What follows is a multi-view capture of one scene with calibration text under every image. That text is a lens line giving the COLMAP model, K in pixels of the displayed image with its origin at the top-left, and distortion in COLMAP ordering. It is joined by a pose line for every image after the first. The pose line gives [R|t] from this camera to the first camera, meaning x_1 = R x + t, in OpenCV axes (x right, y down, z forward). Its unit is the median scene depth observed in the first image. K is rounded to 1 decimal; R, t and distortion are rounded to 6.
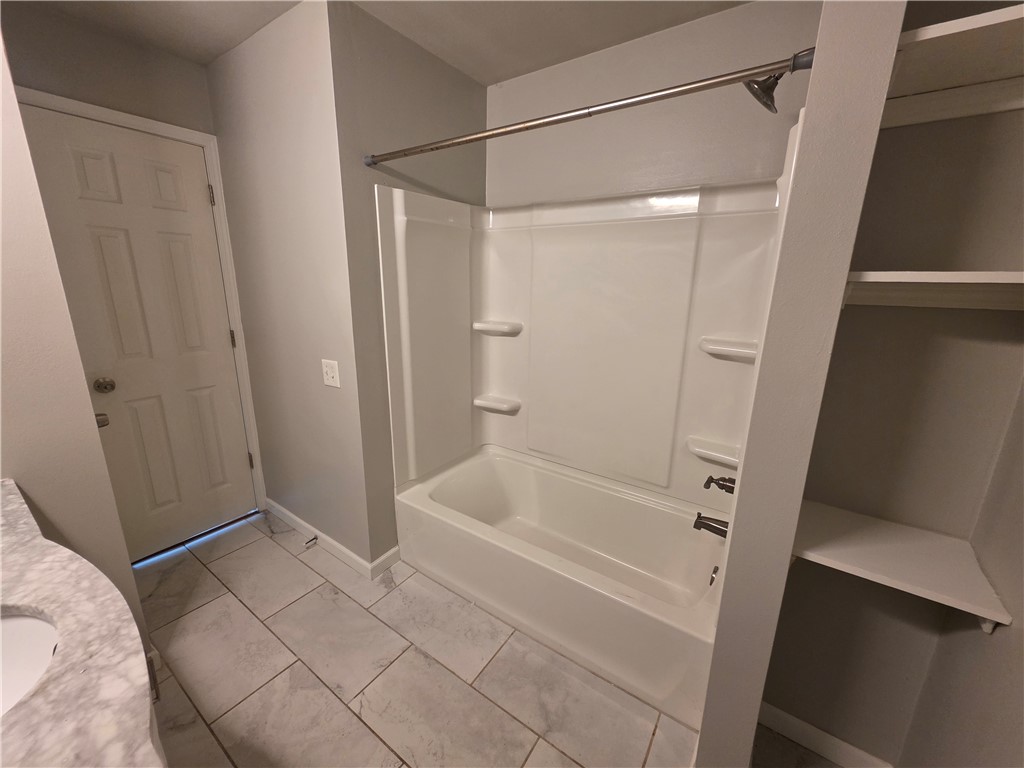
lens RADIAL K [[411.8, 0, 511.0], [0, 411.8, 381.2], [0, 0, 1]] dist [0.001271, -0.000039]
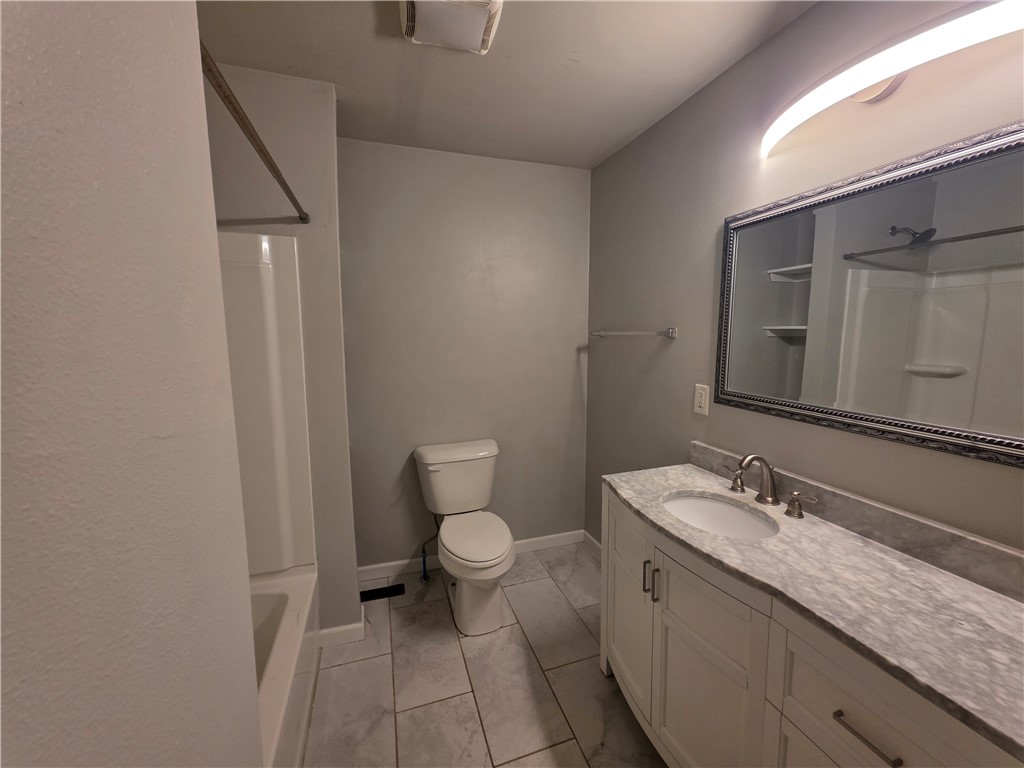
lens RADIAL K [[411.8, 0, 512.5], [0, 411.8, 380.2], [0, 0, 1]] dist [0.001271, -0.000039]
pose [[-0.804613, -0.086984, 0.587394, -0.830675], [0.134848, 0.936601, 0.323411, -0.370618], [-0.578286, 0.339430, -0.741871, 1.399120]]
